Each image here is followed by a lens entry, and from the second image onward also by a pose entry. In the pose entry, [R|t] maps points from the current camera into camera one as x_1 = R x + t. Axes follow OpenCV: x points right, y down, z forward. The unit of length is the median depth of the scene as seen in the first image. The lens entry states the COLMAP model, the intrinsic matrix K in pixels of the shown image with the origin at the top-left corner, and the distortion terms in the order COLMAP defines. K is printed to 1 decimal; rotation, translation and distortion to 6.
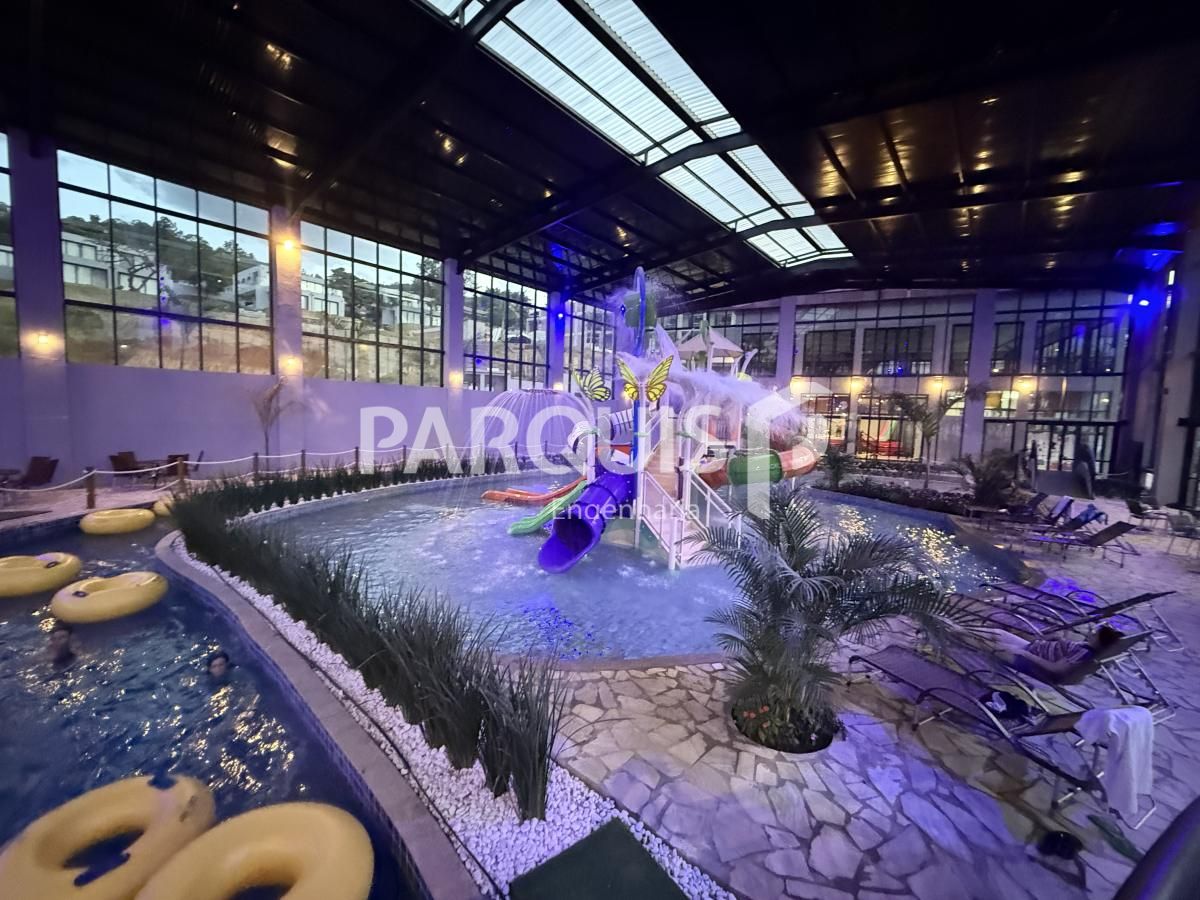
lens RADIAL K [[478.7, 0, 596.5], [0, 478.7, 454.1], [0, 0, 1]] dist [-0.002077, 0.000088]
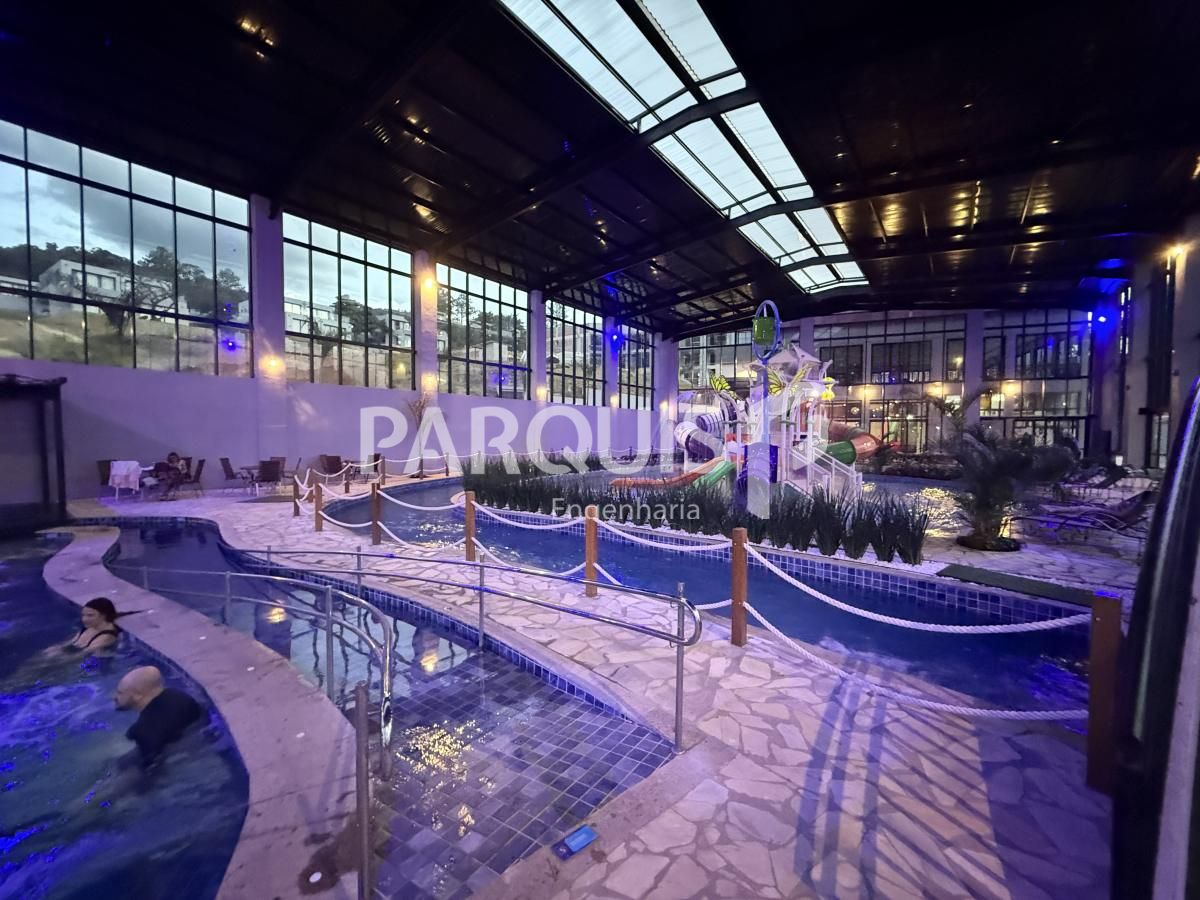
lens RADIAL K [[478.7, 0, 603.8], [0, 478.7, 449.4], [0, 0, 1]] dist [-0.002077, 0.000088]
pose [[0.998059, -0.029325, 0.054934, -0.193448], [0.032056, 0.998259, -0.049505, 0.035811], [-0.053386, 0.051170, 0.997262, -0.131884]]
